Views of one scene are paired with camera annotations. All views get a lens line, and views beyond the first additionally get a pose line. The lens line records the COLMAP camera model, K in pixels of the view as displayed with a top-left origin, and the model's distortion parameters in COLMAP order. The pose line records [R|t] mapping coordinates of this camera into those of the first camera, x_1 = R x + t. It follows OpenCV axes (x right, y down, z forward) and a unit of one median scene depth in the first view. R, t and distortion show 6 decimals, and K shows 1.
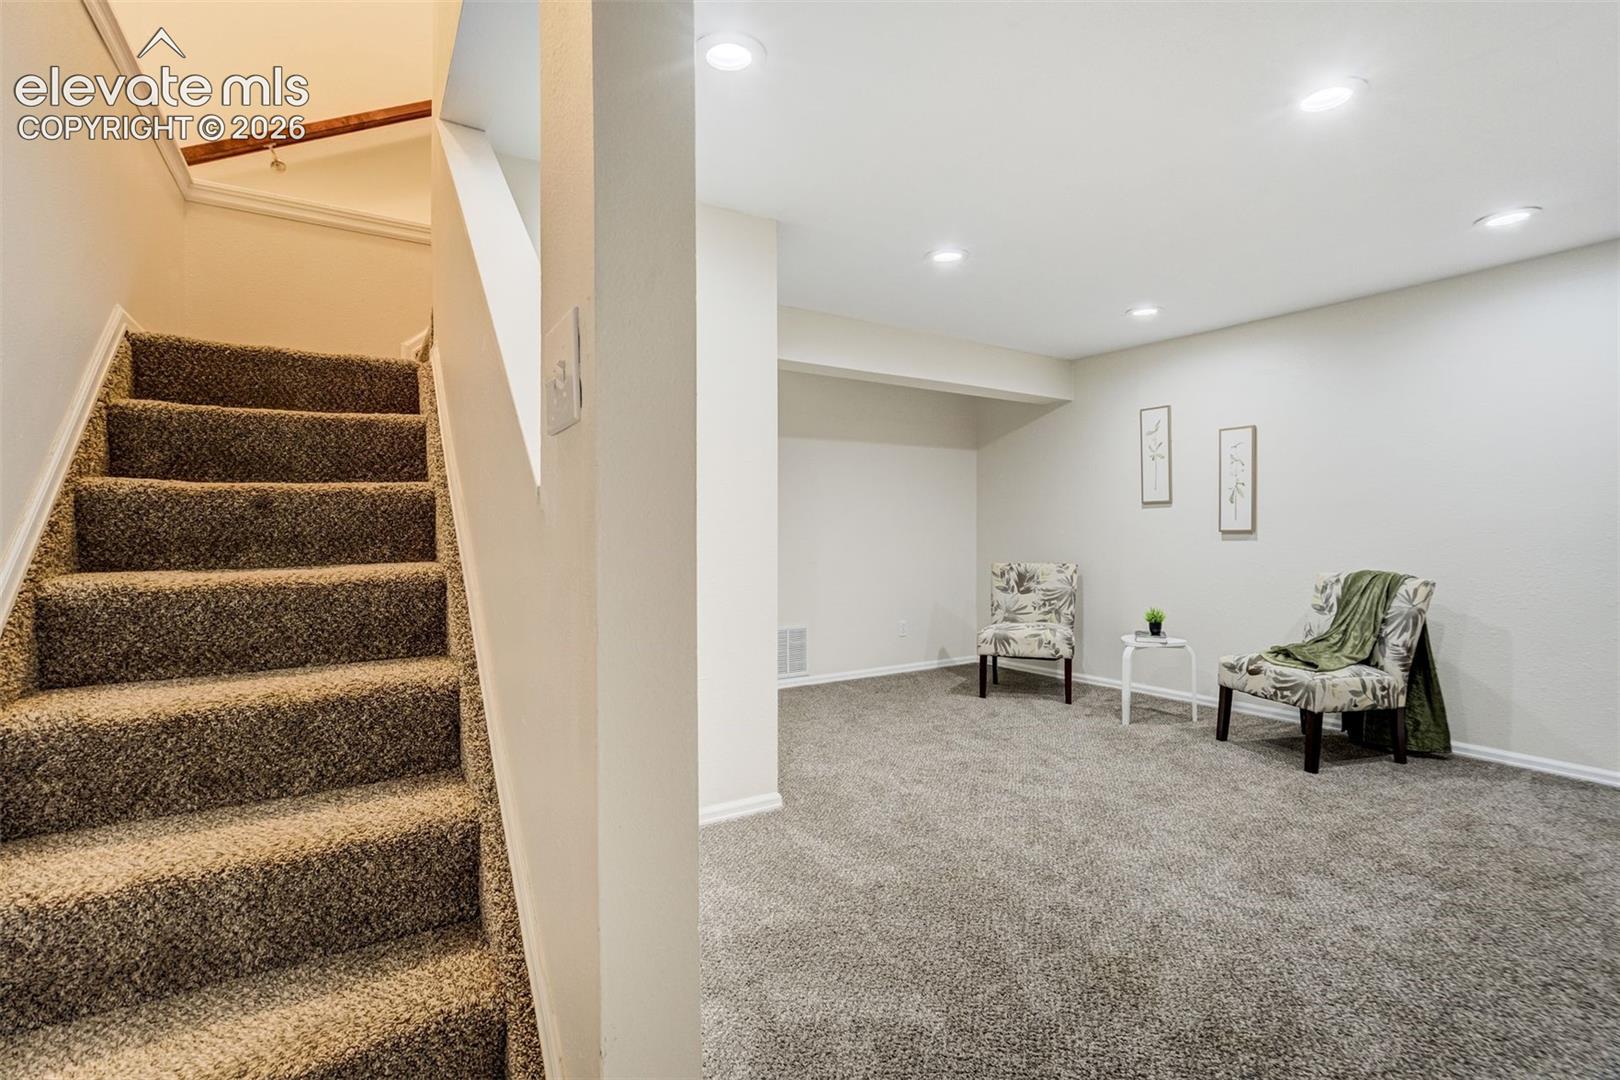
lens RADIAL K [[790.5, 0, 810.0], [0, 790.5, 540.0], [0, 0, 1]] dist [-0.002294, -0.000708]
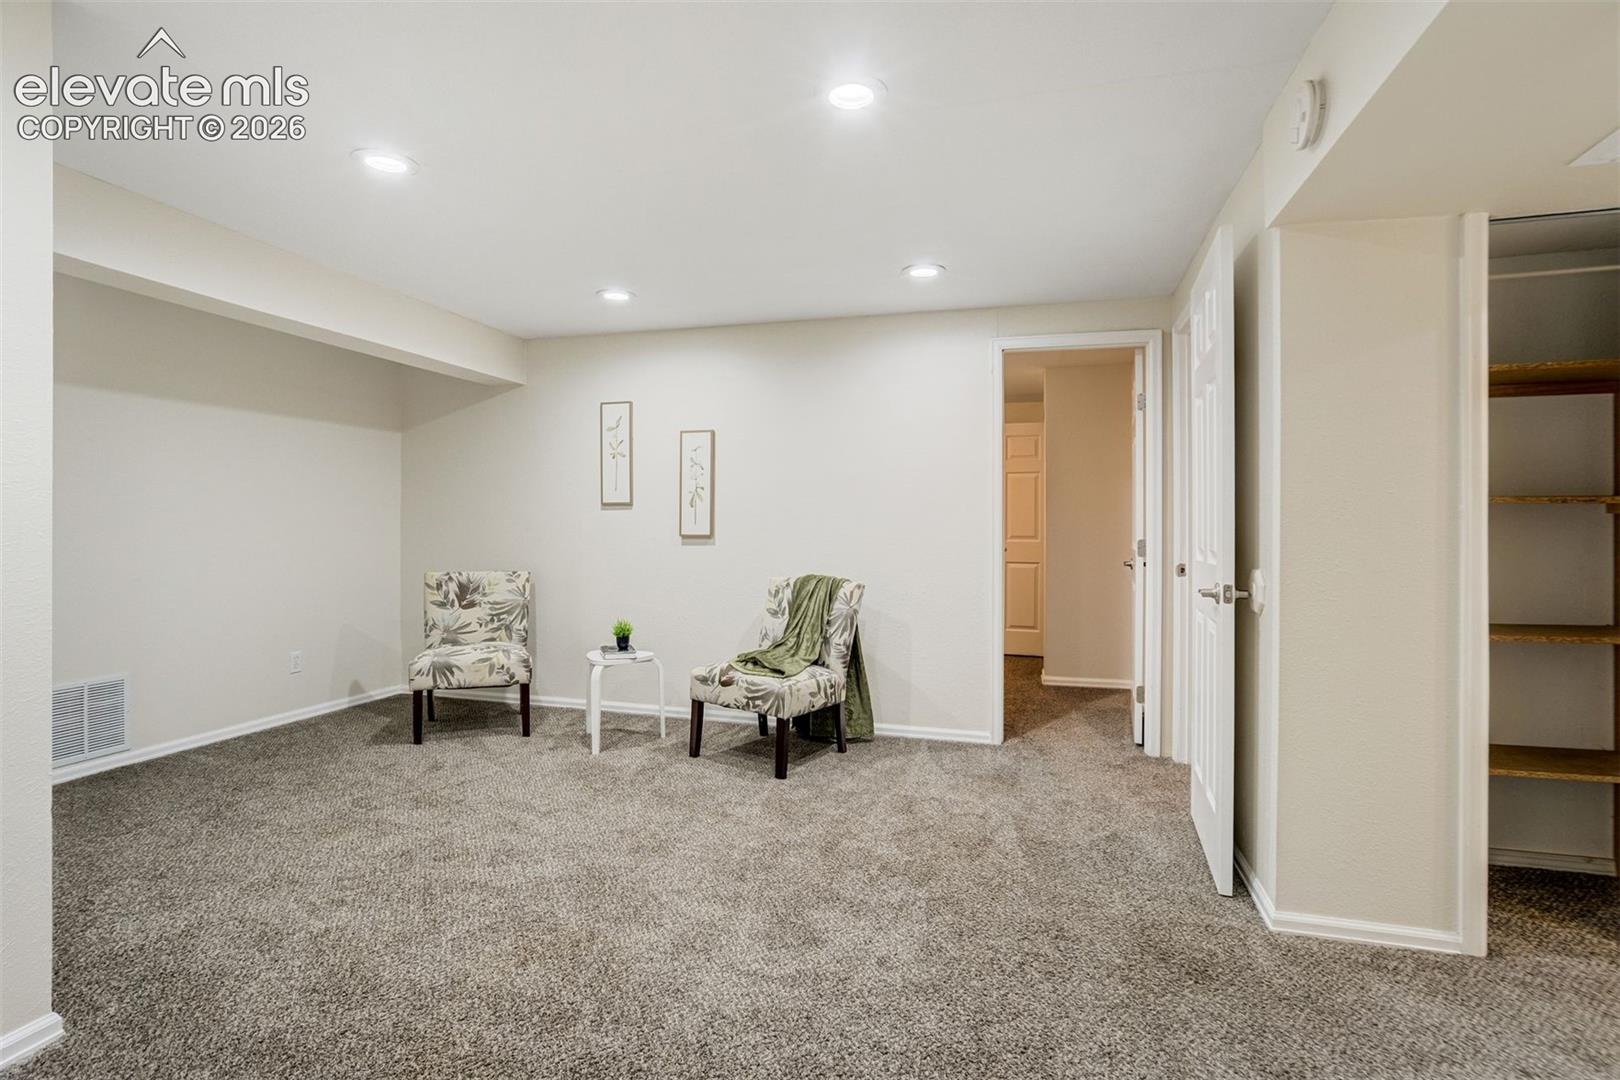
lens RADIAL K [[789.0, 0, 810.0], [0, 789.0, 540.0], [0, 0, 1]] dist [-0.038711, 0.027722]
pose [[0.753399, -0.003624, 0.657554, -0.000290], [-0.003741, 0.999945, 0.009798, -0.020000], [-0.657553, -0.009842, 0.753344, 0.199244]]
